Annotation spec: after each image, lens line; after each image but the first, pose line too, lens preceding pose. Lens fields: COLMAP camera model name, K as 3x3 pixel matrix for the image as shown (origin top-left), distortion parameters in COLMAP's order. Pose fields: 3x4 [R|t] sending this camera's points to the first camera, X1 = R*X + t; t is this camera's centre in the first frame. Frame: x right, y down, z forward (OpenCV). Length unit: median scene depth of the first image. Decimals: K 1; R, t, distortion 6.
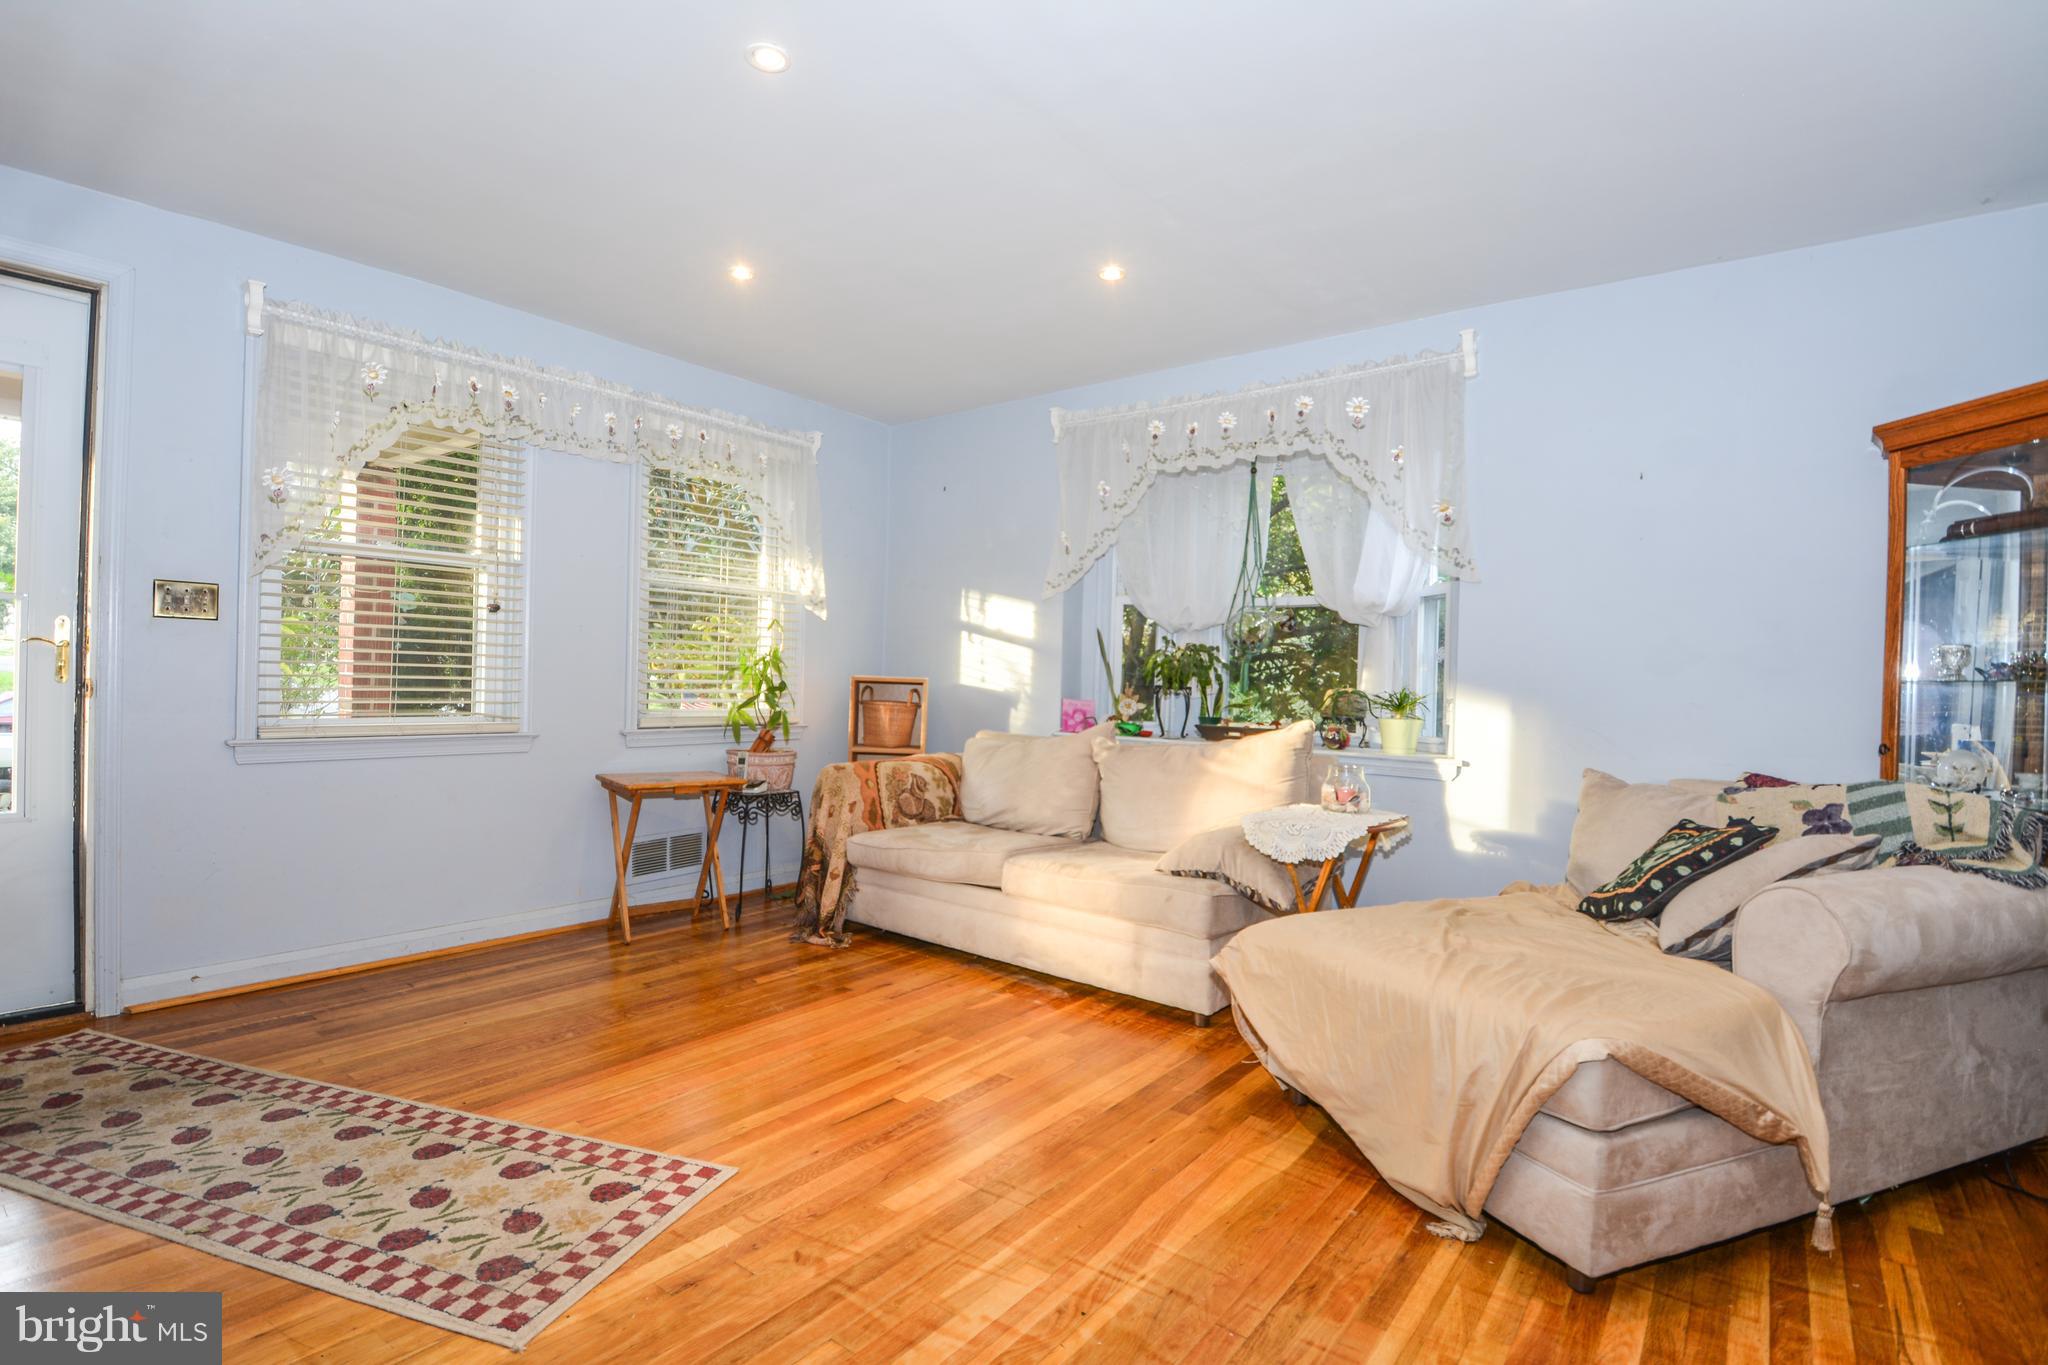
lens RADIAL K [[953.2, 0, 1025.4], [0, 953.2, 677.4], [0, 0, 1]] dist [-0.024689, -0.000595]
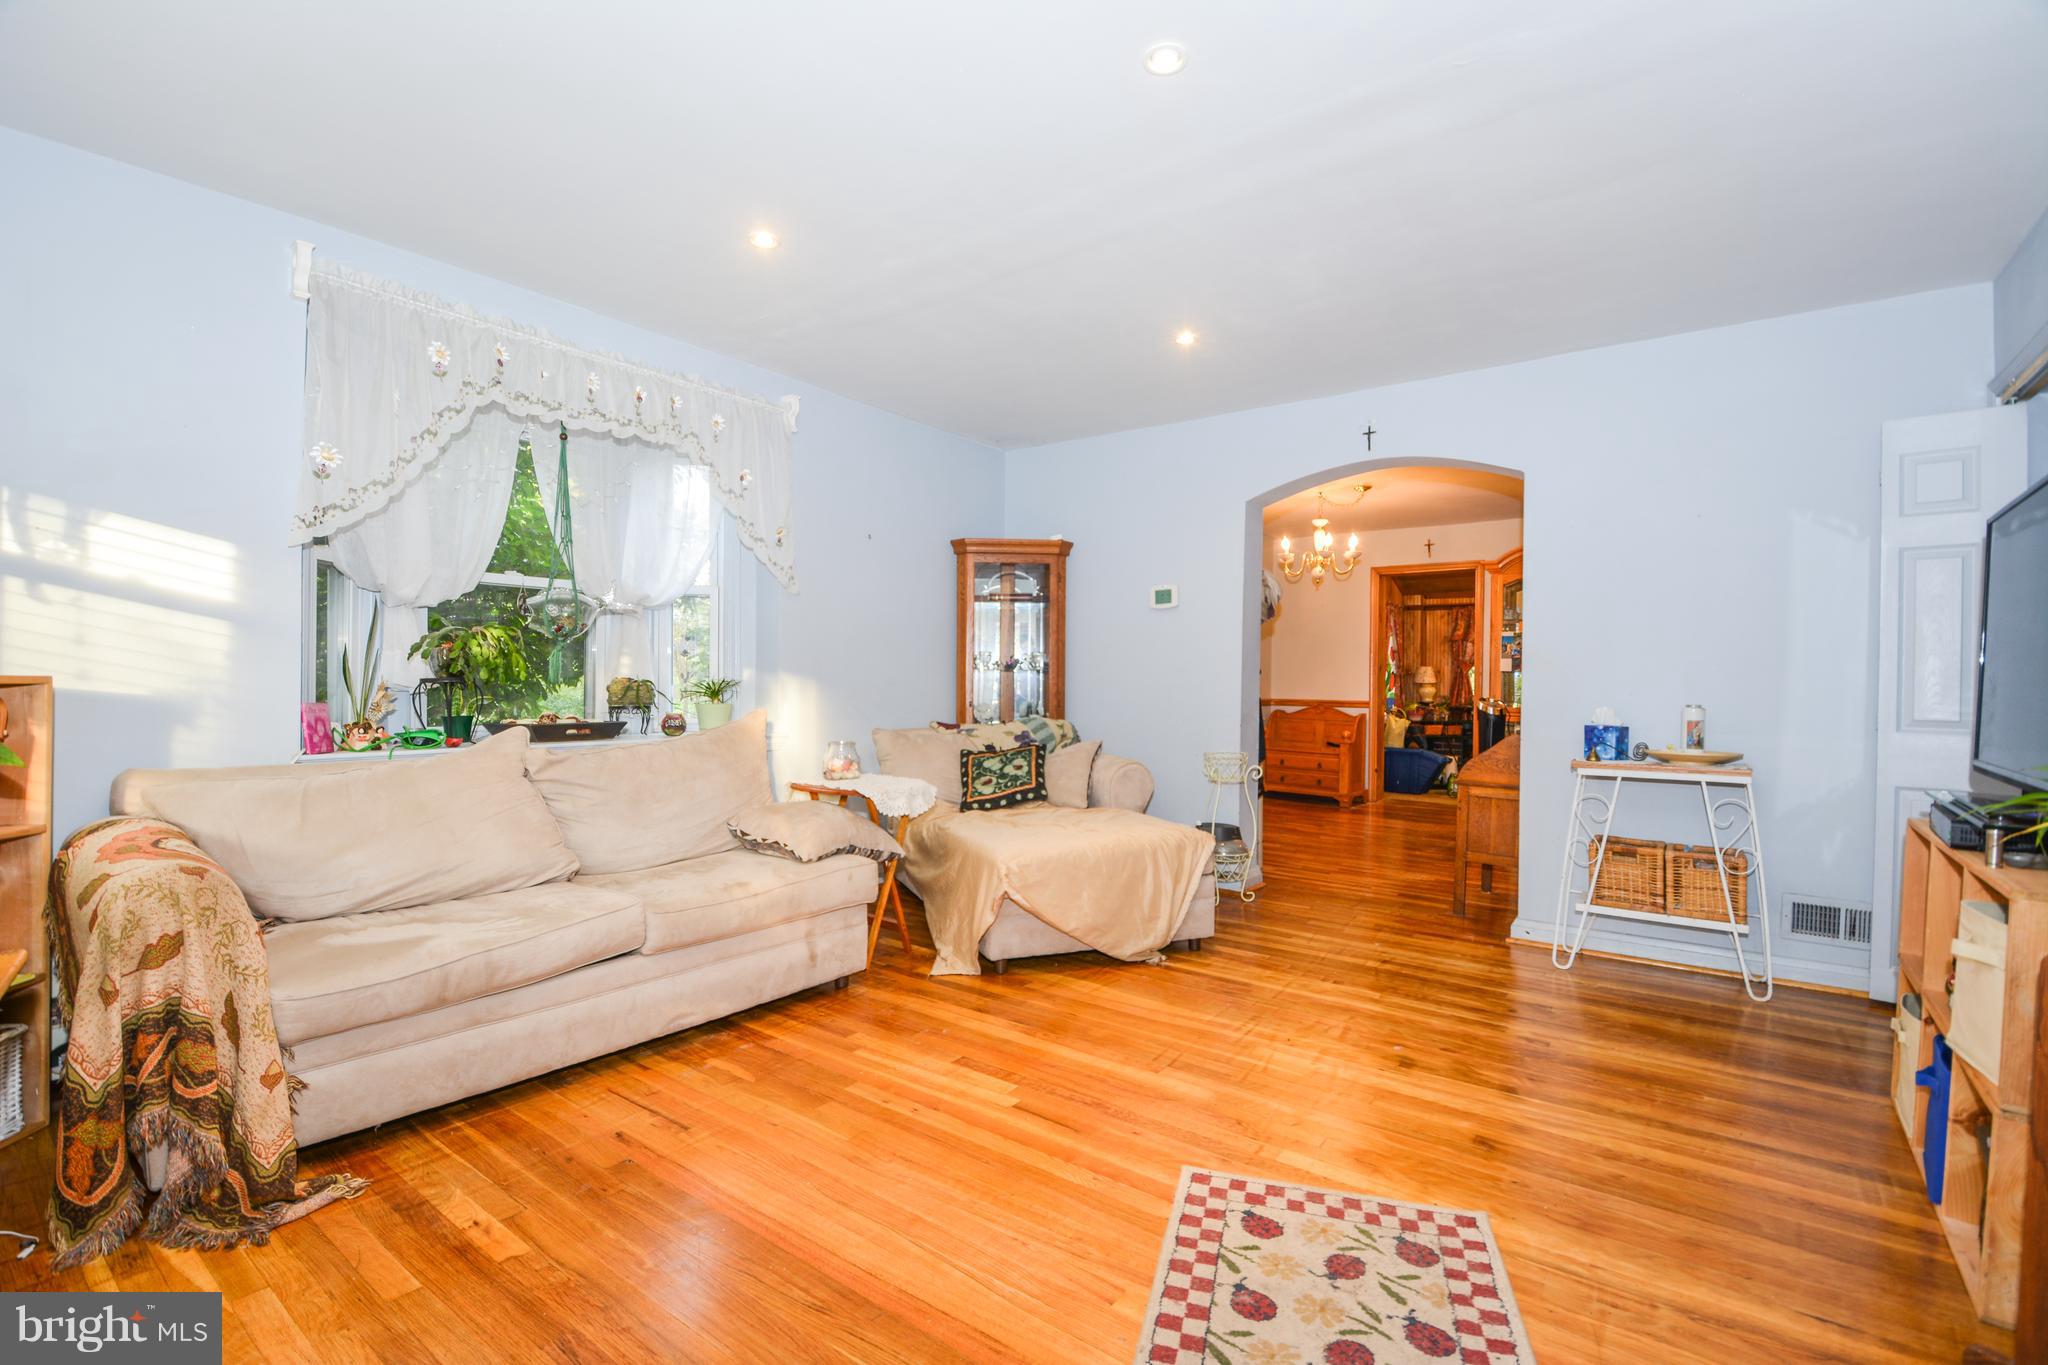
lens RADIAL K [[897.8, 0, 1017.9], [0, 897.8, 681.7], [0, 0, 1]] dist [0.033079, -0.034152]
pose [[0.007026, -0.022222, 0.999728, -0.916805], [-0.012888, 0.999668, 0.022312, -0.018459], [-0.999892, -0.013041, 0.006737, 0.847255]]
